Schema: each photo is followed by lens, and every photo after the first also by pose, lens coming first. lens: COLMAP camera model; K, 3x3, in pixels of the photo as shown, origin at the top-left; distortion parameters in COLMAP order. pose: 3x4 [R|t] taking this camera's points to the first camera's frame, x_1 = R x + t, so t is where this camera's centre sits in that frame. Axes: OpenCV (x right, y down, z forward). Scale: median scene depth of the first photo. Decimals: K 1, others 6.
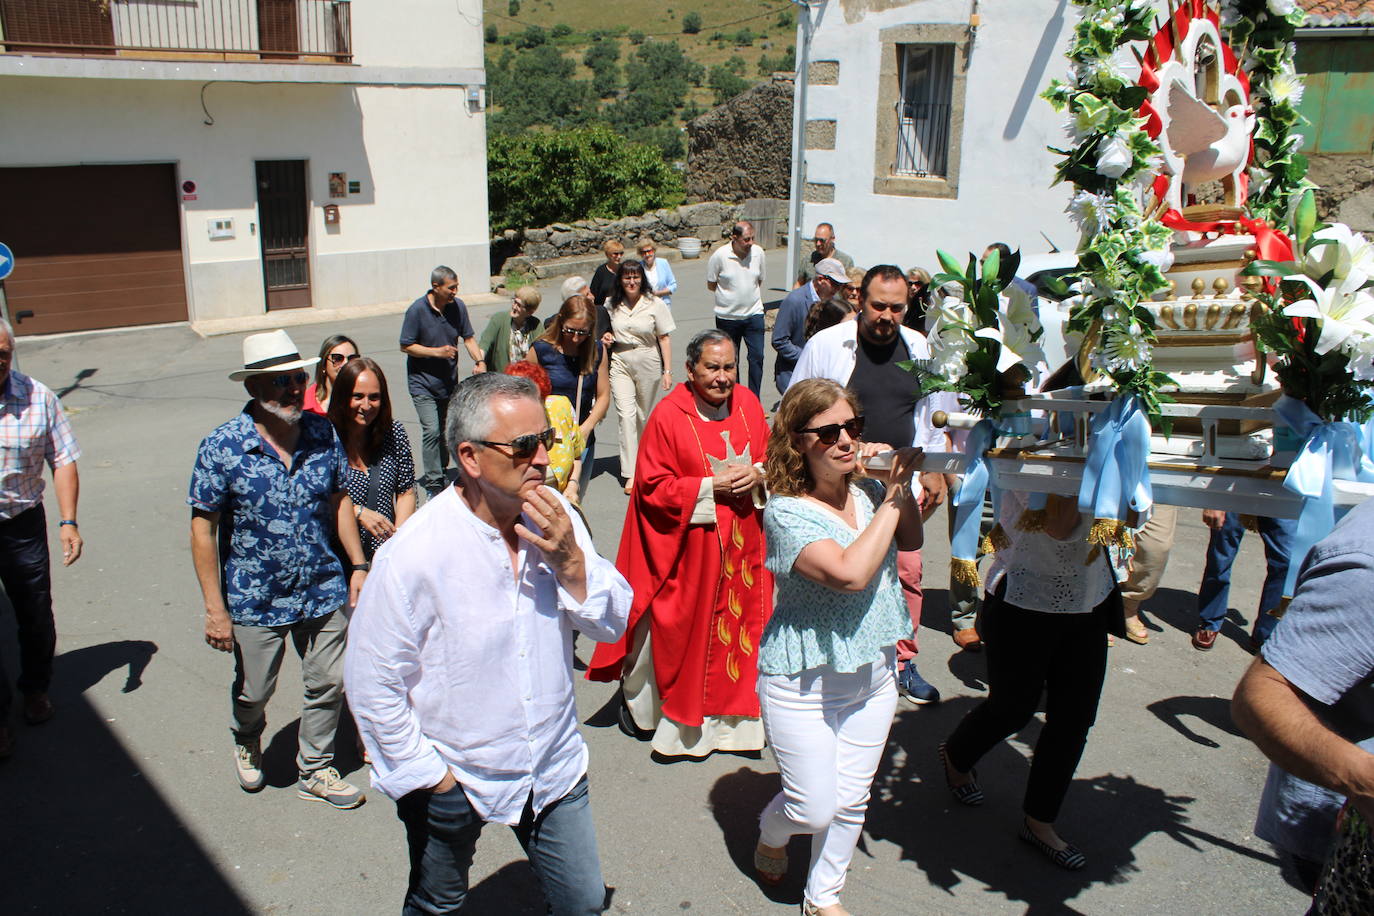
lens RADIAL K [[1161.6, 0, 691.1], [0, 1161.6, 464.4], [0, 0, 1]] dist [-0.165454, 0.149852]
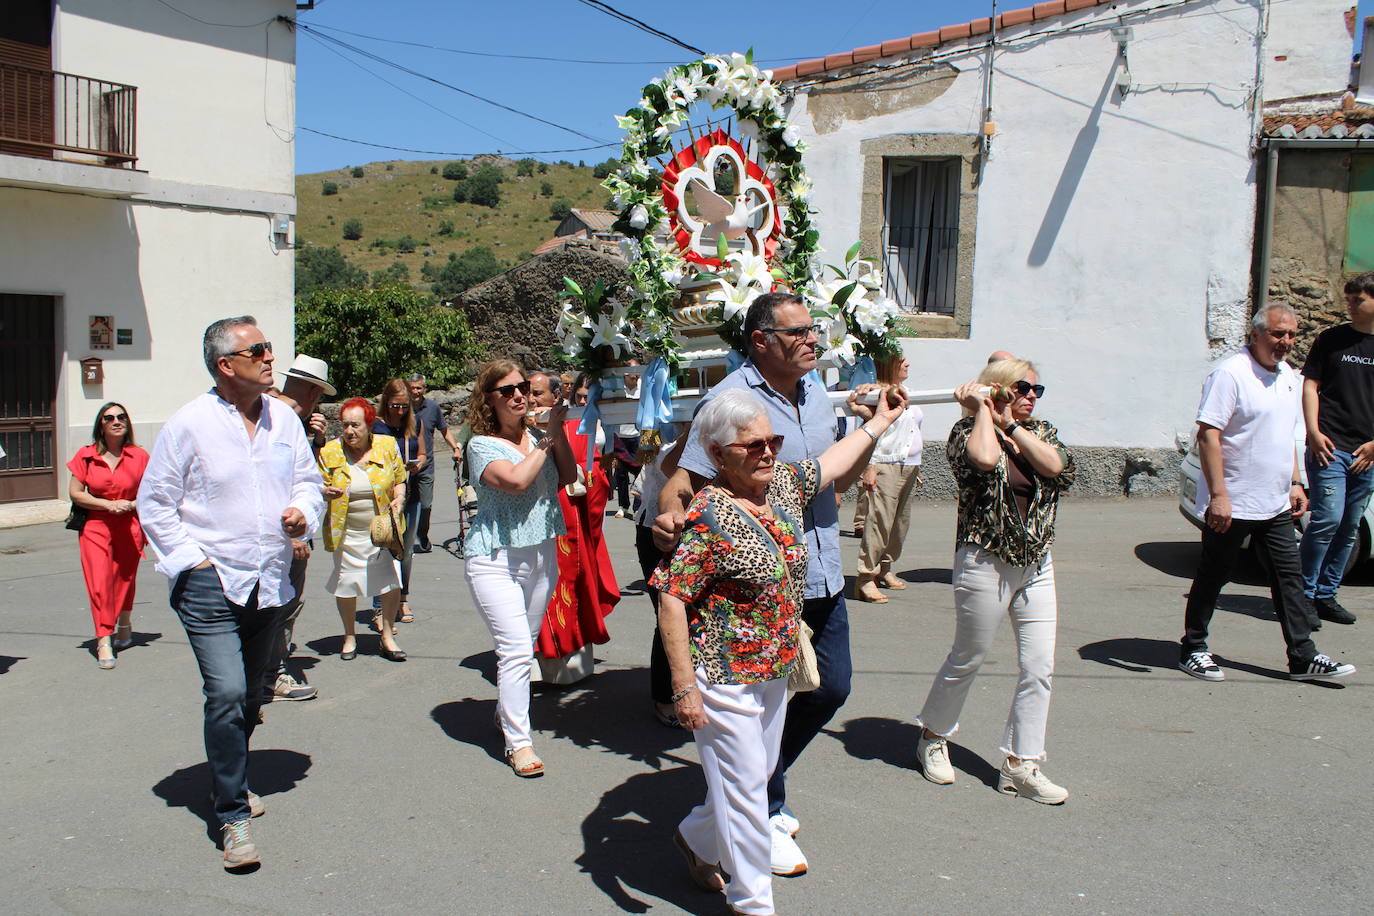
lens RADIAL K [[1145.4, 0, 686.1], [0, 1145.4, 455.6], [0, 0, 1]] dist [-0.136927, 0.071548]
pose [[0.955356, -0.019518, 0.294813, -0.155320], [0.072962, 0.982498, -0.171392, -0.016275], [-0.286307, 0.185250, 0.940059, 0.221811]]
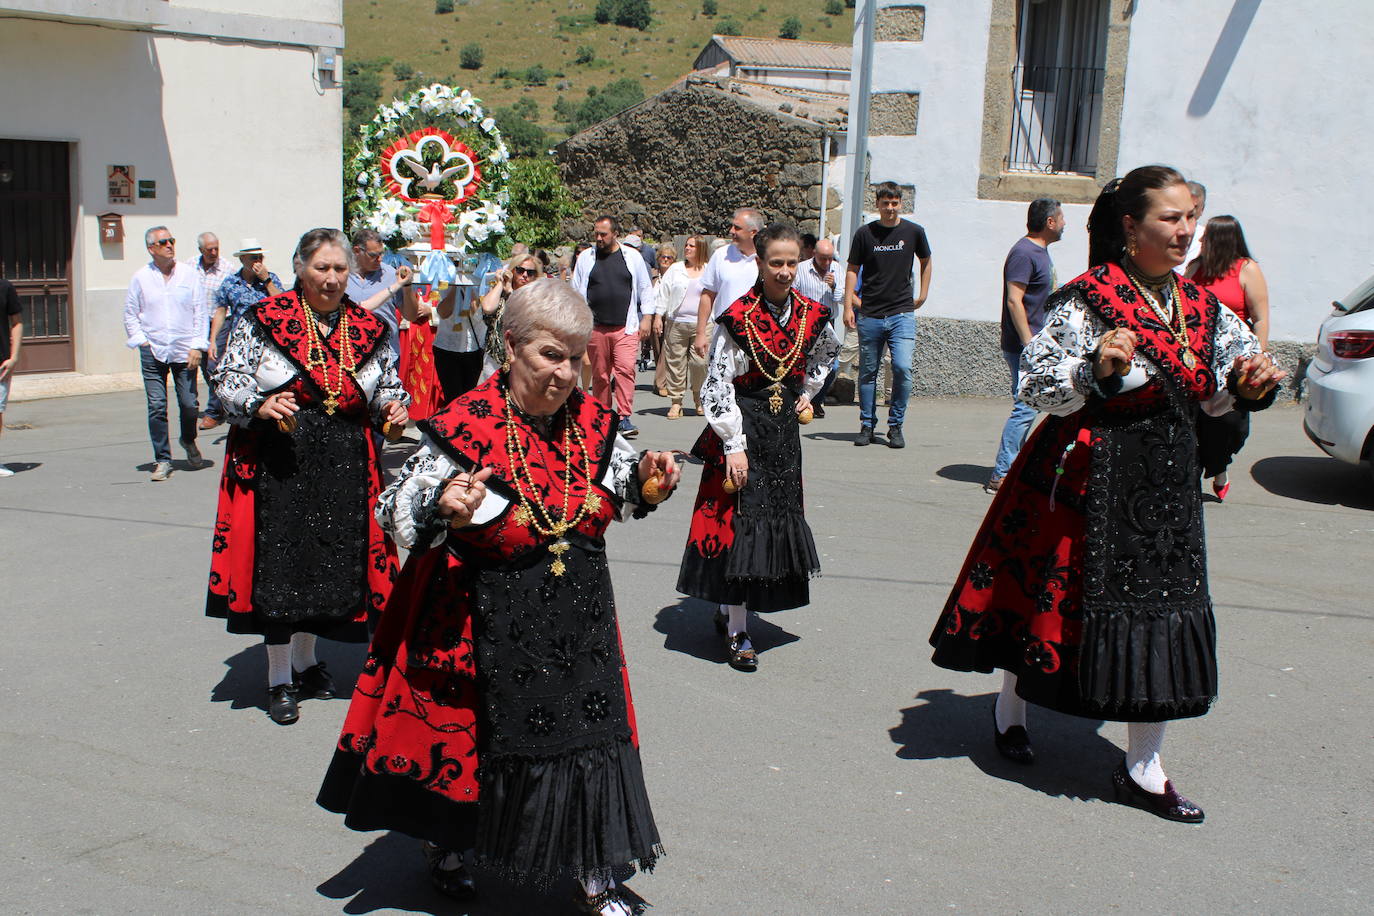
lens RADIAL K [[1403.2, 0, 693.3], [0, 1403.2, 456.8], [0, 0, 1]] dist [-0.084200, 0.000000]
pose [[0.986004, -0.009266, 0.166466, -0.115475], [0.025511, 0.995081, -0.095721, -0.005988], [-0.164760, 0.098628, 0.981390, 0.177163]]
